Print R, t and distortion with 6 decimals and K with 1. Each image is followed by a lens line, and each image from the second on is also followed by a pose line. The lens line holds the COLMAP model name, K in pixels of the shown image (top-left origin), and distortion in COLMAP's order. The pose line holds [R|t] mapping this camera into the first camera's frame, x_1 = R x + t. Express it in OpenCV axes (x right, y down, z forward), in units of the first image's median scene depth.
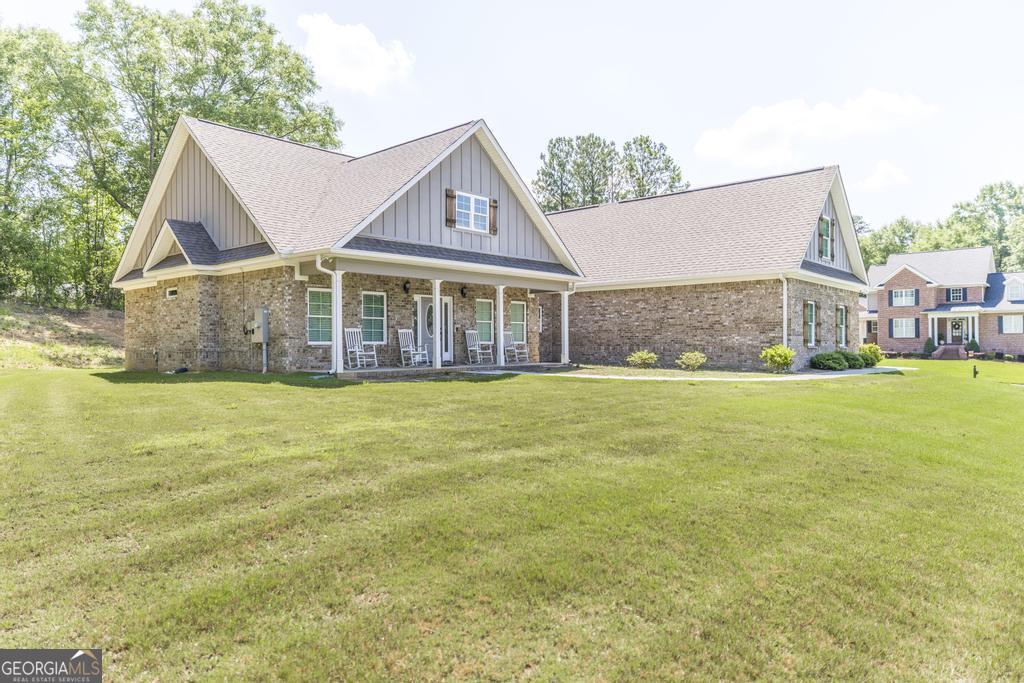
lens RADIAL K [[697.4, 0, 508.8], [0, 697.4, 344.4], [0, 0, 1]] dist [0.007835, -0.014074]
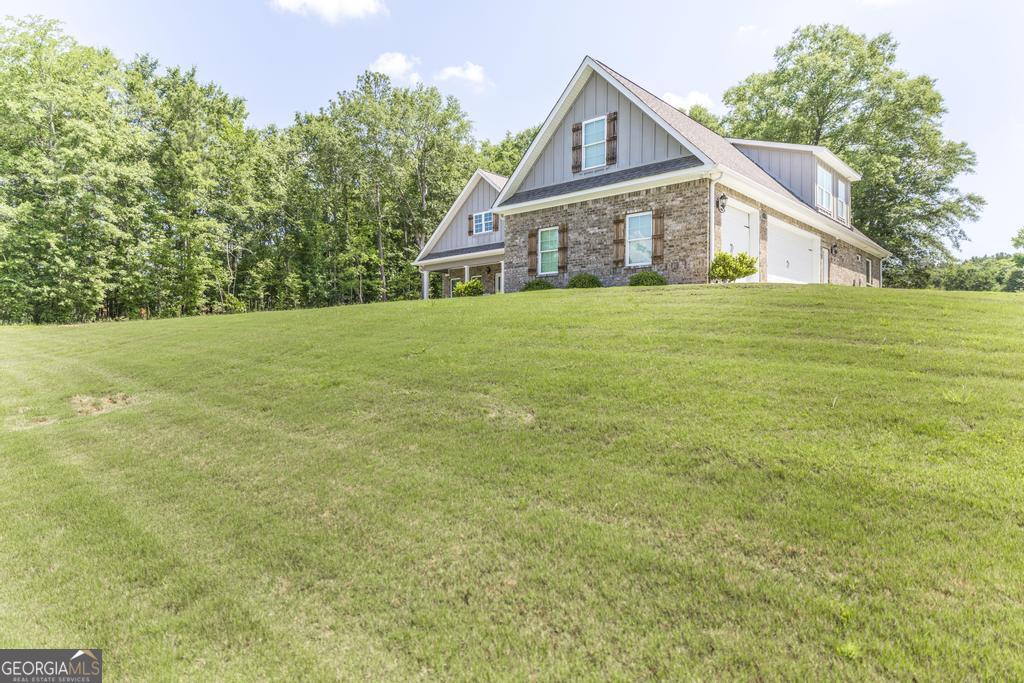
lens RADIAL K [[591.2, 0, 524.0], [0, 591.2, 347.5], [0, 0, 1]] dist [-0.003445, -0.000670]
pose [[0.003072, 0.009274, -0.999952, 1.203454], [0.011008, 0.999896, 0.009308, 0.091948], [0.999935, -0.011036, 0.002970, 0.929212]]
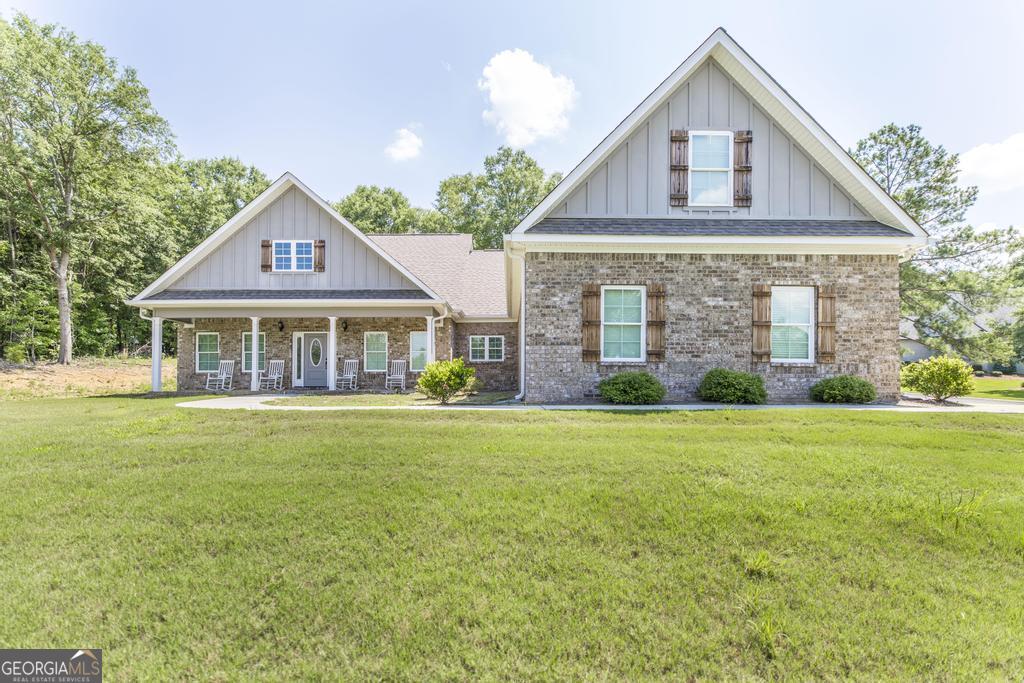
lens RADIAL K [[452.7, 0, 511.0], [0, 452.7, 381.3], [0, 0, 1]] dist [-0.001954, 0.002187]
pose [[0.665454, -0.005313, -0.746420, 0.629987], [0.005583, 0.999982, -0.002141, 0.018027], [0.746418, -0.002742, 0.665472, 0.655224]]
